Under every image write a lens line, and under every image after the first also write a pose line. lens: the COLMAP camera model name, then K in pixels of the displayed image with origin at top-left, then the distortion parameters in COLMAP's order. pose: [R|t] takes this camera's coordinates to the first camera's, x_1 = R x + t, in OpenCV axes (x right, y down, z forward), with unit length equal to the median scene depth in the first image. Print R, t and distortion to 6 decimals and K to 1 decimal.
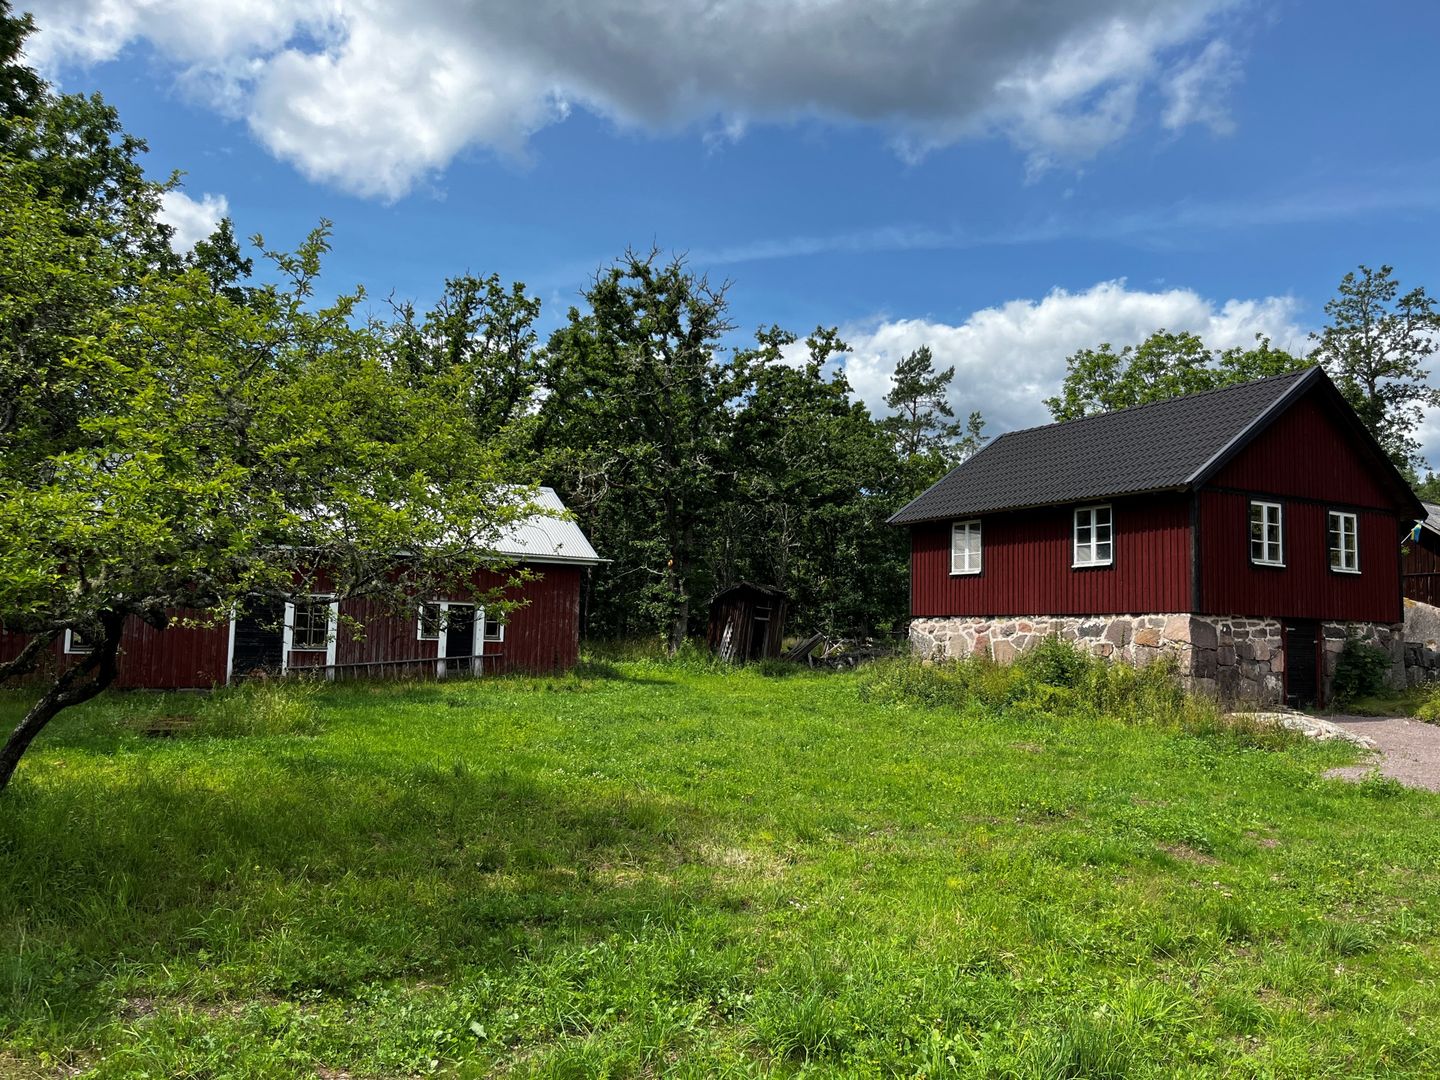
lens RADIAL K [[1075.8, 0, 717.8], [0, 1075.8, 554.9], [0, 0, 1]] dist [0.060221, -0.085757]
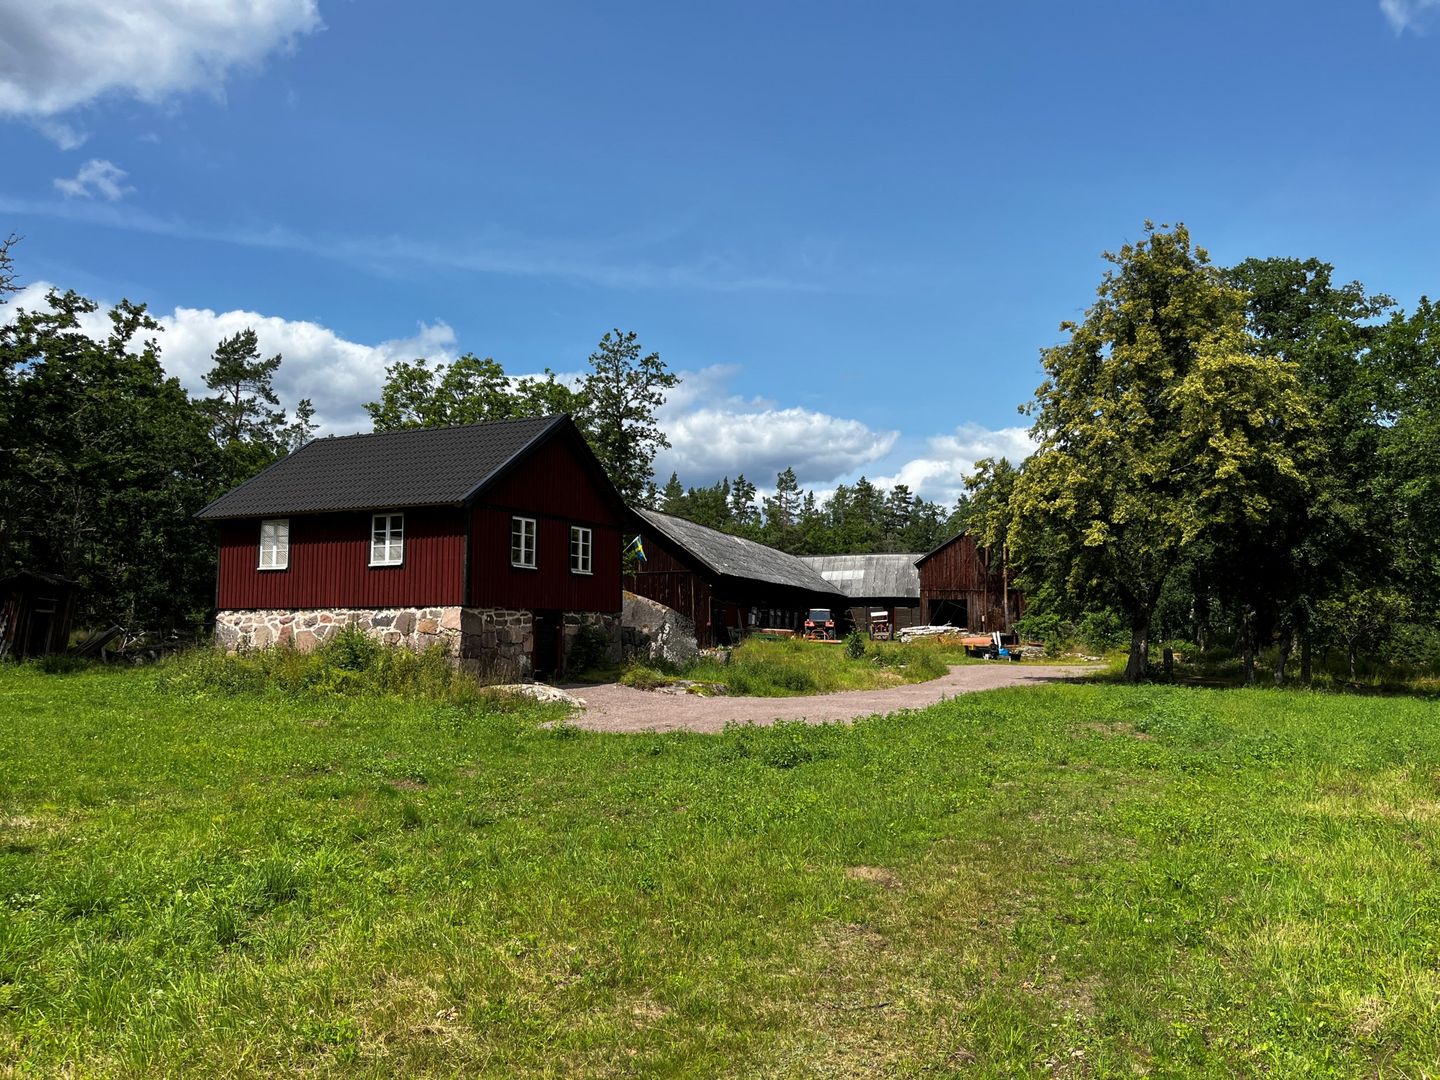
lens RADIAL K [[1075.8, 0, 717.8], [0, 1075.8, 554.9], [0, 0, 1]] dist [0.060221, -0.085757]
pose [[0.827507, 0.024531, 0.560919, -0.006873], [-0.030972, 0.999518, 0.001980, -0.010040], [-0.560600, -0.019011, 0.827868, -0.110836]]
